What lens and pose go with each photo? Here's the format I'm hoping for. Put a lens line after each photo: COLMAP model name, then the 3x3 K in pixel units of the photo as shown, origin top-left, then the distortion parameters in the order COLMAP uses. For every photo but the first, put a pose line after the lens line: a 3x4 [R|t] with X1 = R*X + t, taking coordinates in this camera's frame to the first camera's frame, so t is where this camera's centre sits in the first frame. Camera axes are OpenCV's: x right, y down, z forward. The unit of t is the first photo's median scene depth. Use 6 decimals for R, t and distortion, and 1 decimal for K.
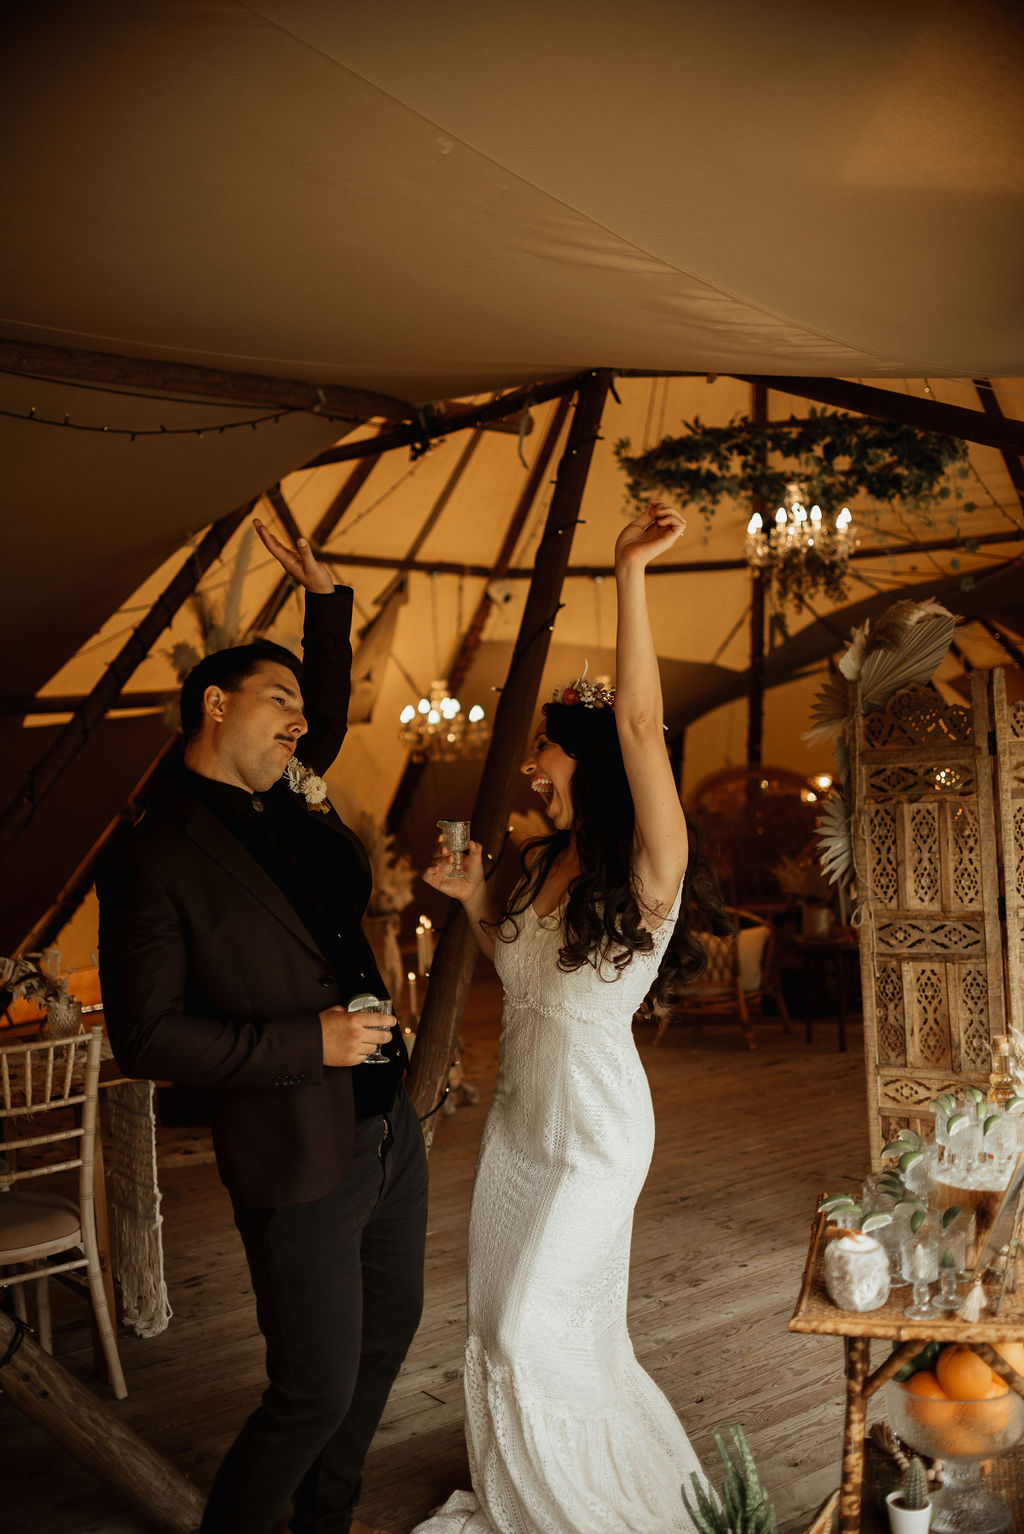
lens RADIAL K [[1580.8, 0, 512.0], [0, 1580.8, 767.0], [0, 0, 1]] dist [-0.011856, -0.009834]
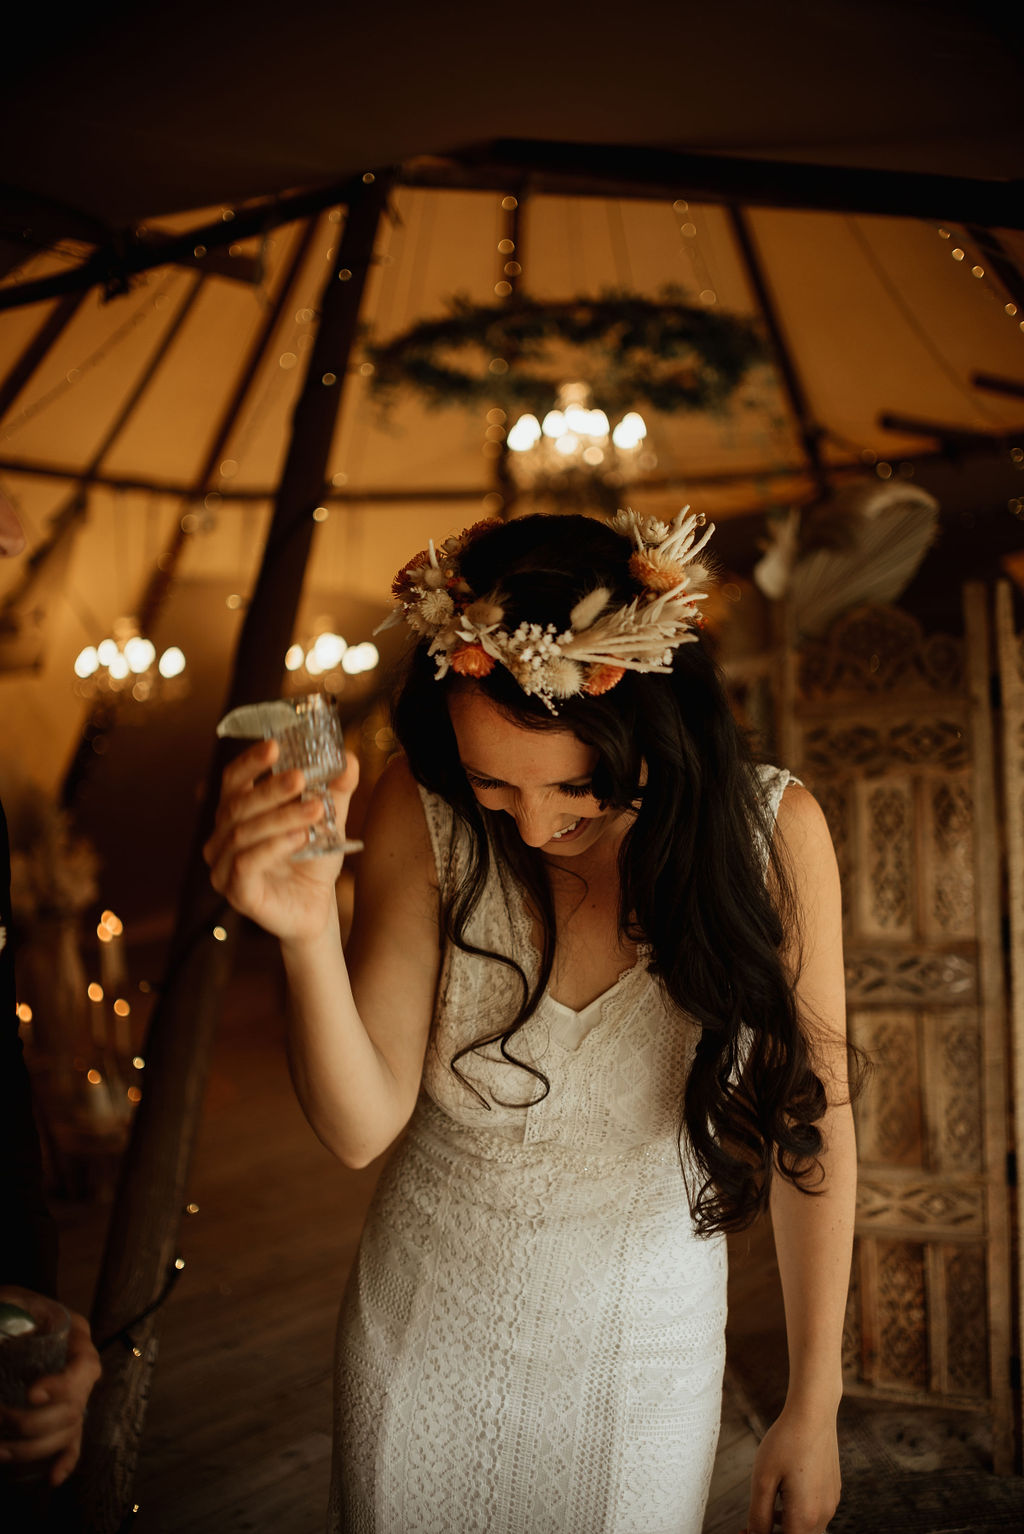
lens RADIAL K [[1636.5, 0, 511.1], [0, 1636.5, 712.3], [0, 0, 1]] dist [-0.139505, -0.005137]
pose [[0.981181, 0.002896, 0.193070, -0.031423], [-0.000852, 0.999943, -0.010667, 0.001551], [-0.193090, 0.010302, 0.981127, 0.340456]]
